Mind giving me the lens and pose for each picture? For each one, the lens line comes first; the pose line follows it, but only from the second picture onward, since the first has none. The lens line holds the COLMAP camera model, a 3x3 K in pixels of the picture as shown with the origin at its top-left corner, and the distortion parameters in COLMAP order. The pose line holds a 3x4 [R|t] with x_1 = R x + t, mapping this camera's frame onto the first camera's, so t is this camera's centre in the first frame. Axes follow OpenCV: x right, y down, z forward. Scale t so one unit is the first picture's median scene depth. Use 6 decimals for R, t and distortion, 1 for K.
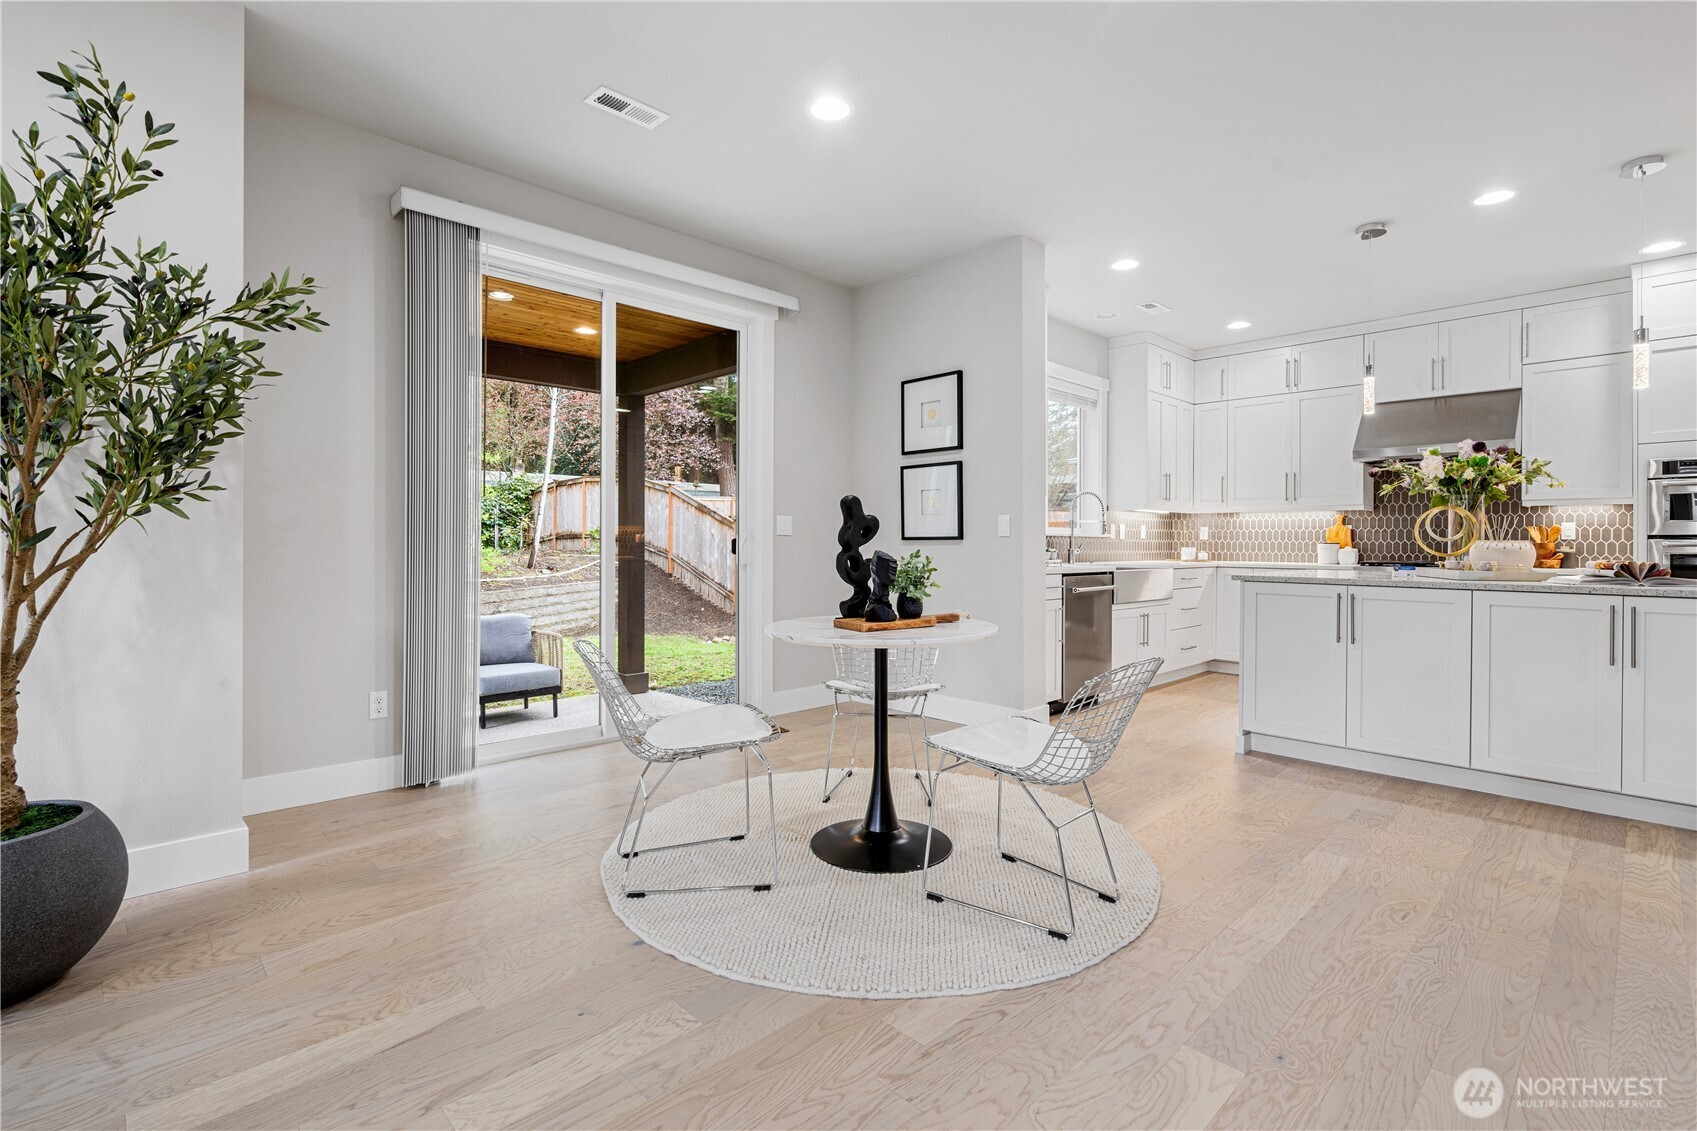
lens RADIAL K [[782.1, 0, 834.3], [0, 782.1, 539.5], [0, 0, 1]] dist [-0.007003, 0.001046]
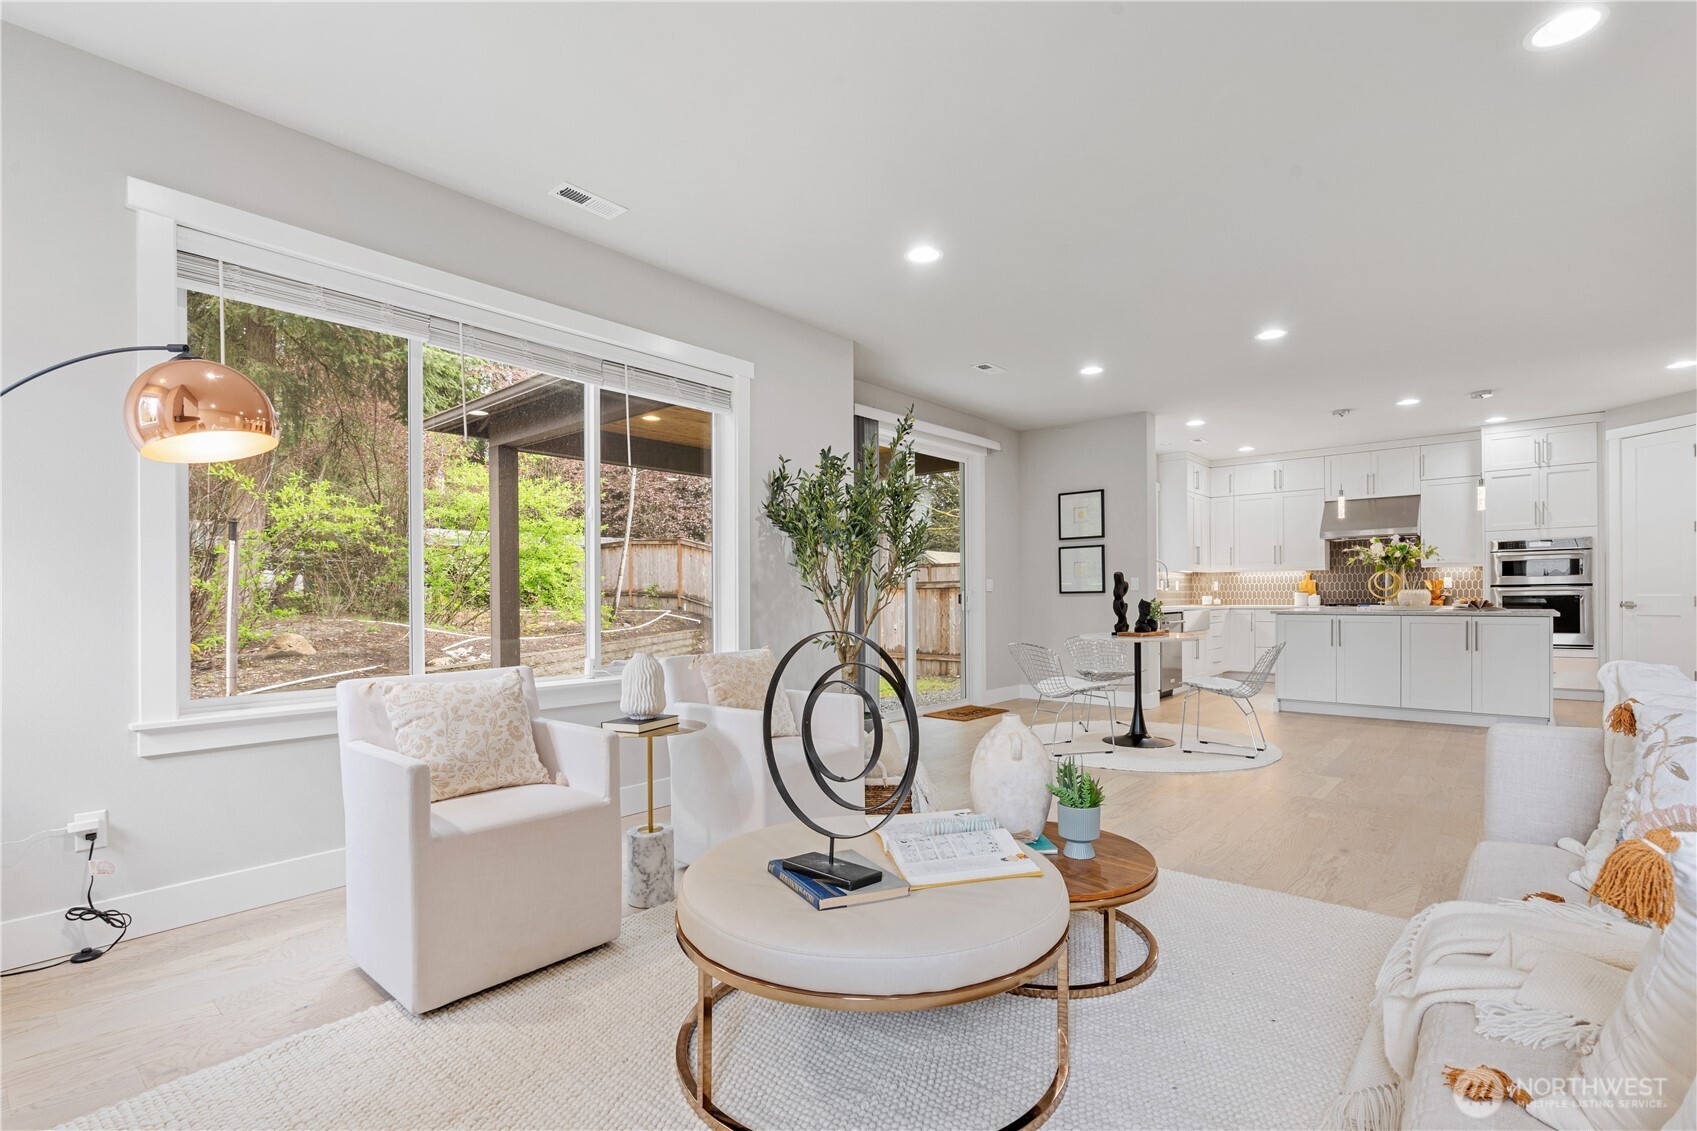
lens RADIAL K [[782.1, 0, 840.6], [0, 782.1, 599.2], [0, 0, 1]] dist [-0.007003, 0.001046]
pose [[0.995761, -0.013867, 0.090931, -0.536384], [0.013151, 0.999878, 0.008466, -0.007477], [-0.091038, -0.007235, 0.995821, -0.579067]]
